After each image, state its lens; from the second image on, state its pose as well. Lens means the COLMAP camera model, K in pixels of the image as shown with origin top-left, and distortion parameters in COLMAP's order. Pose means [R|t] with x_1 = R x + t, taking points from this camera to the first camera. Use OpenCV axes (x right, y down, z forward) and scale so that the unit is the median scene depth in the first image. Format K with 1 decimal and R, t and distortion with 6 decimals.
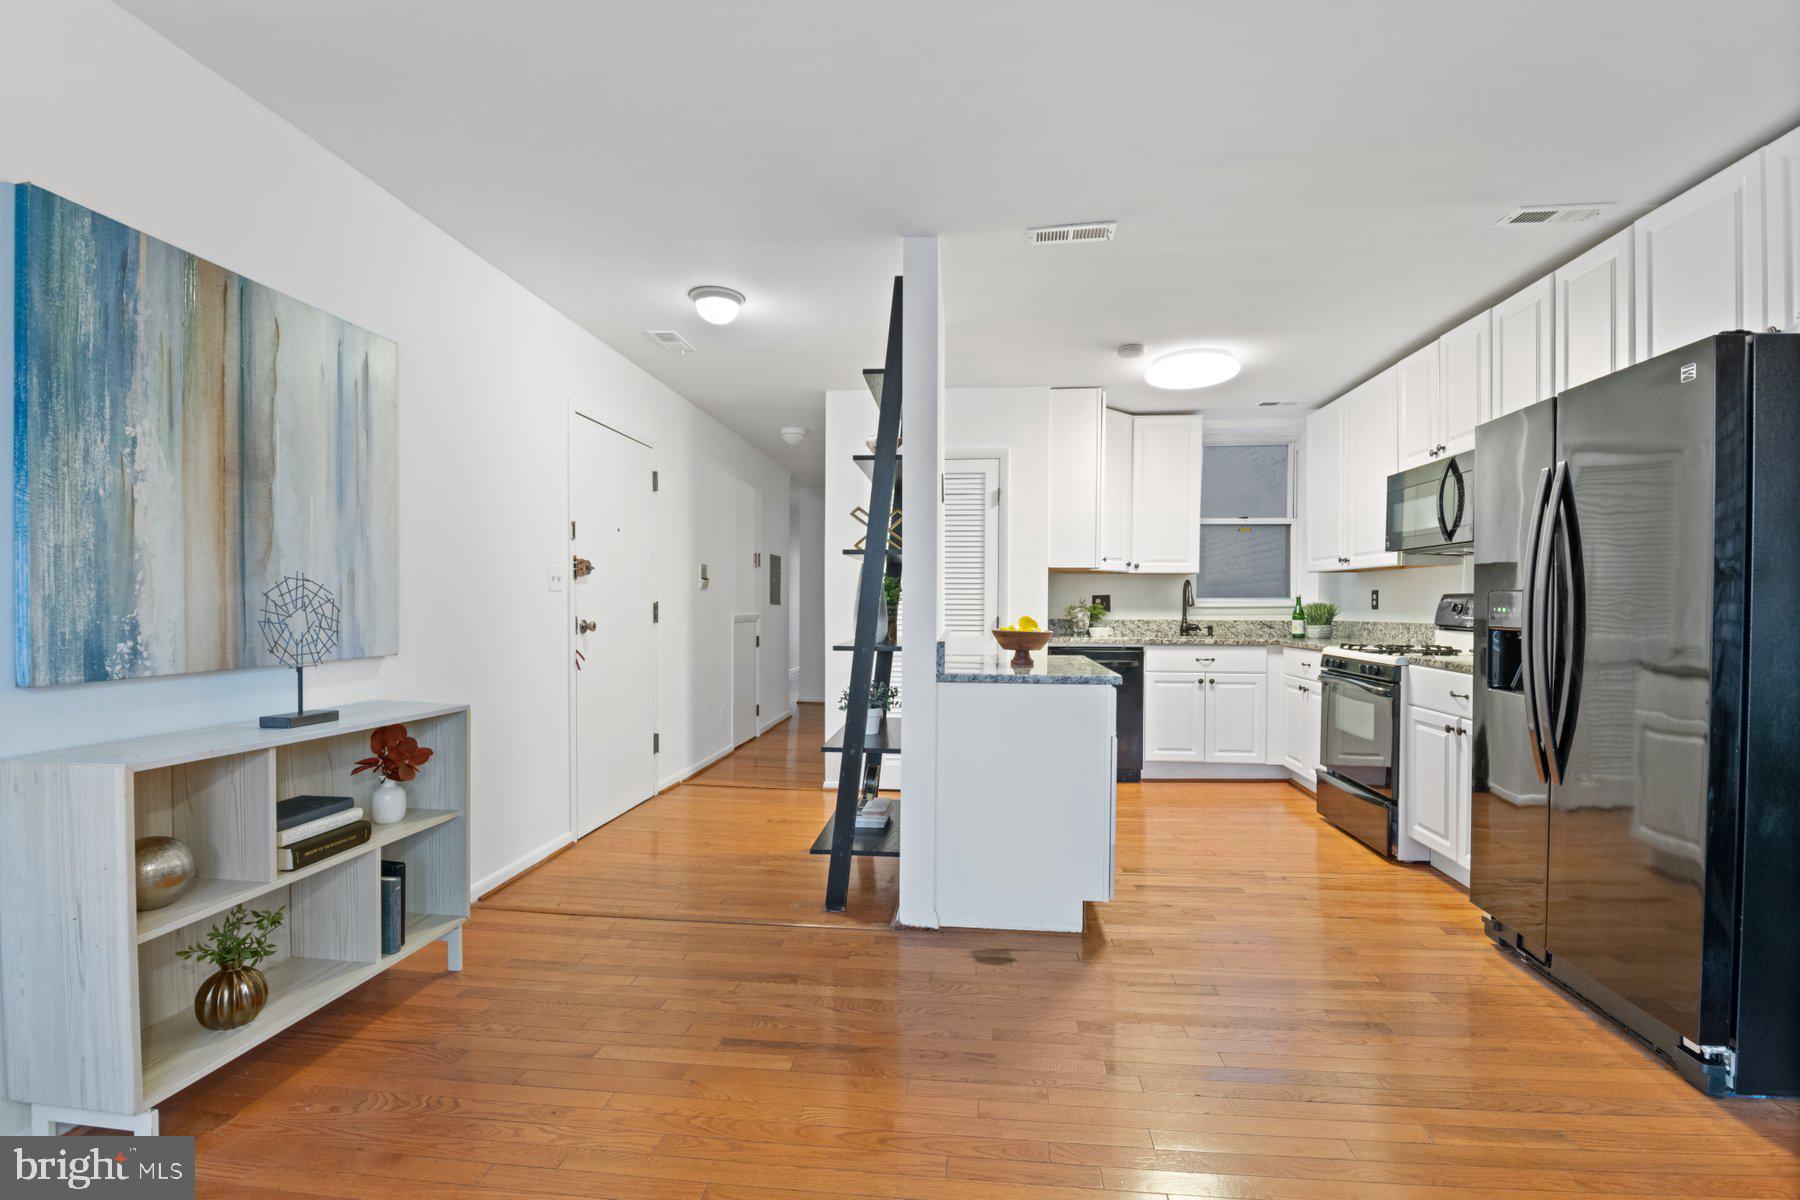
lens RADIAL K [[783.2, 0, 910.5], [0, 783.2, 615.8], [0, 0, 1]] dist [0.001104, -0.010063]
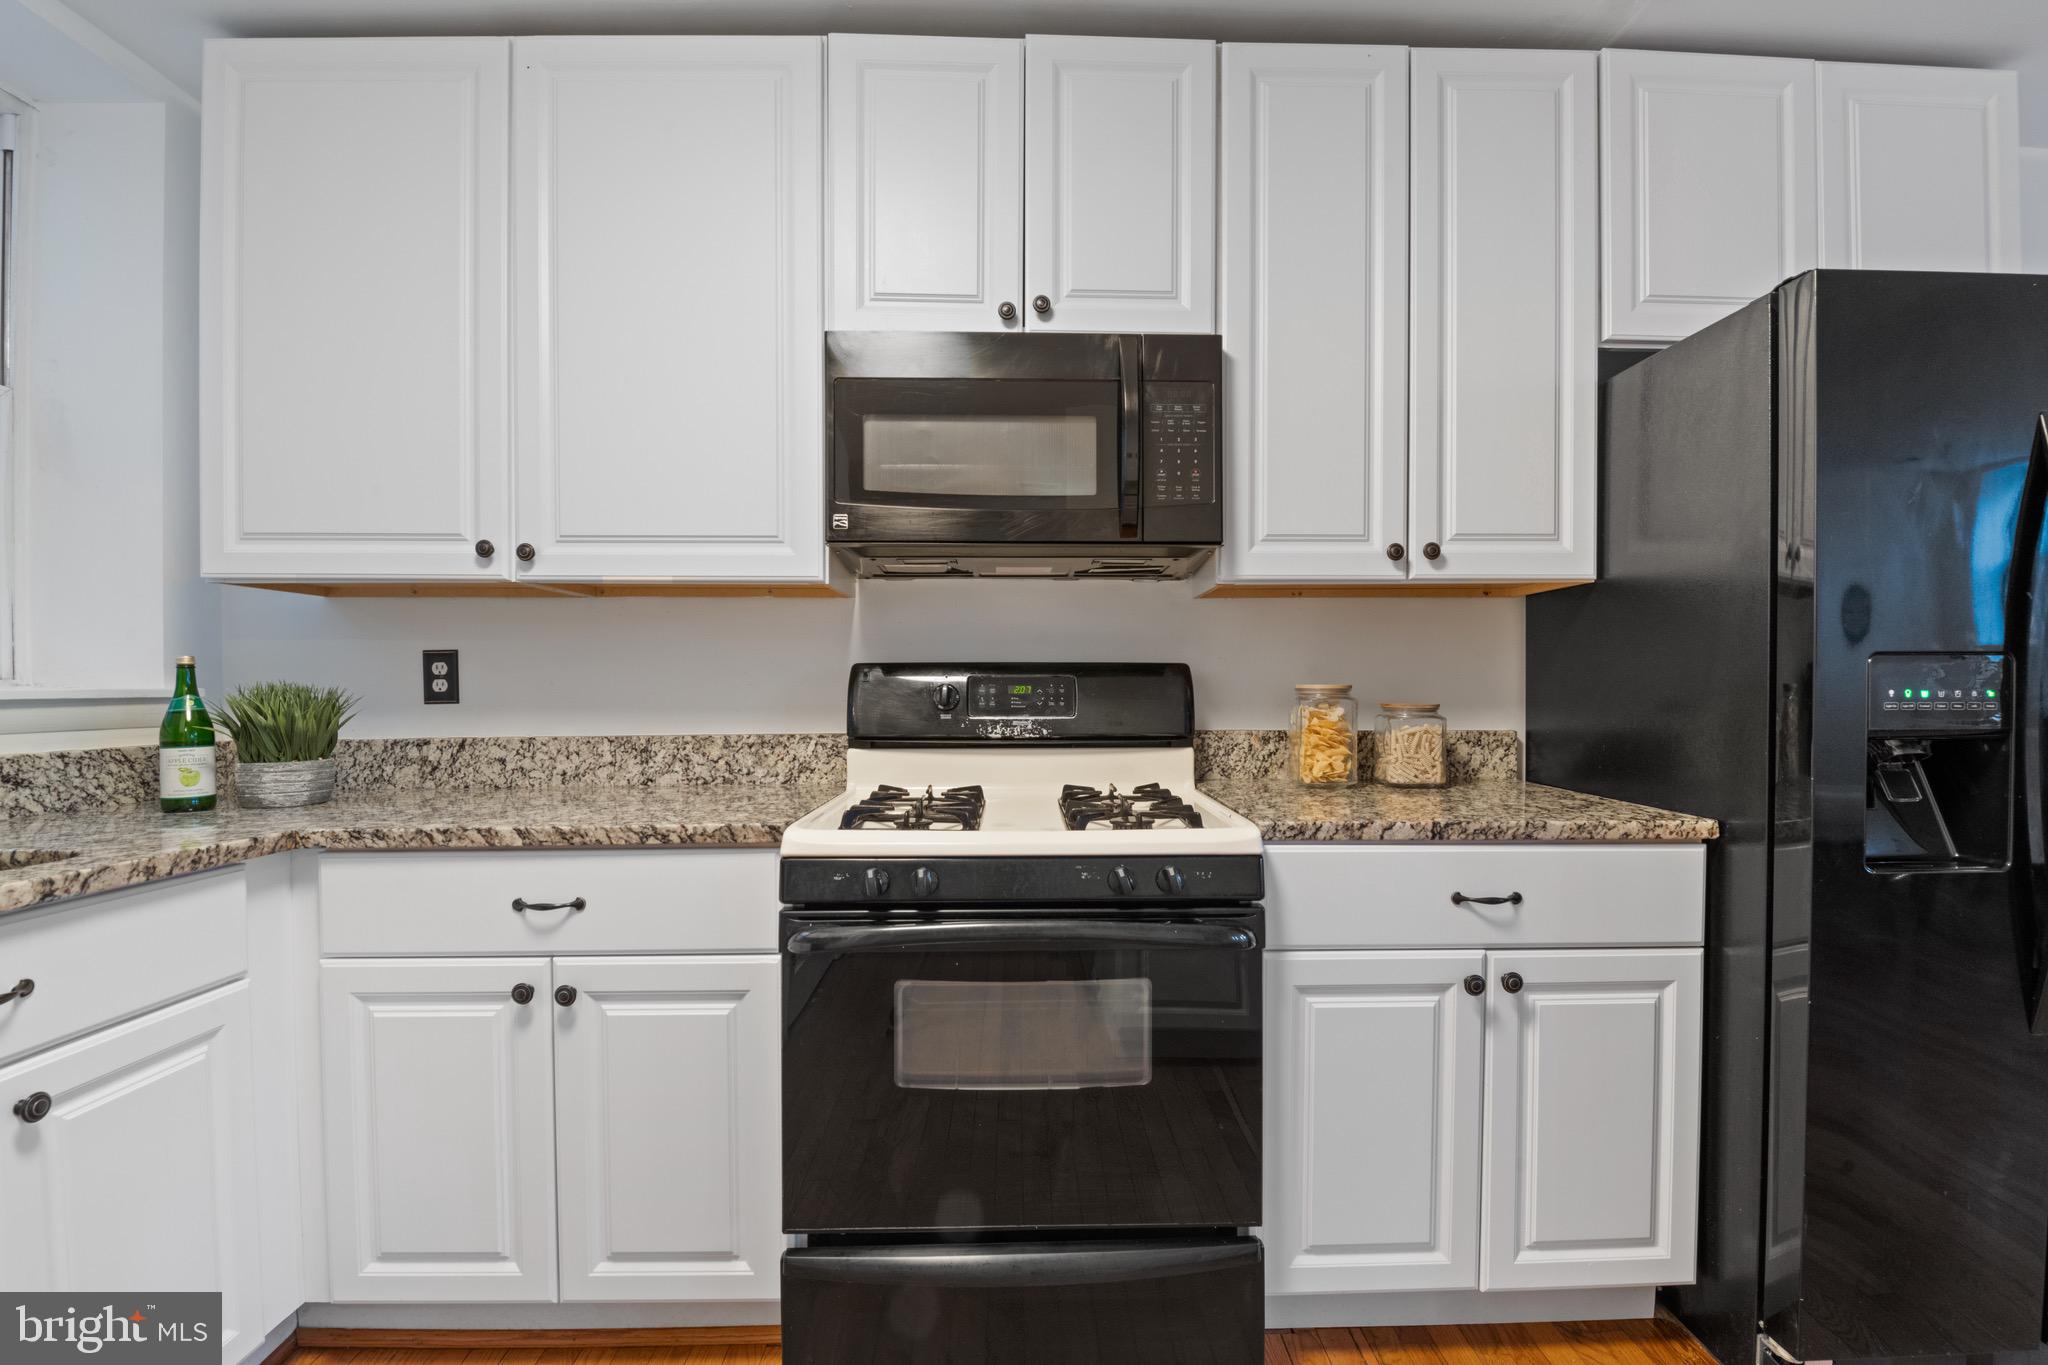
lens RADIAL K [[918.2, 0, 1040.8], [0, 918.2, 696.6], [0, 0, 1]] dist [-0.000390, -0.010291]
pose [[-0.129522, -0.007329, 0.991549, 0.252704], [0.018626, 0.999778, 0.009823, -0.018328], [-0.991402, 0.019741, -0.129357, 1.372949]]
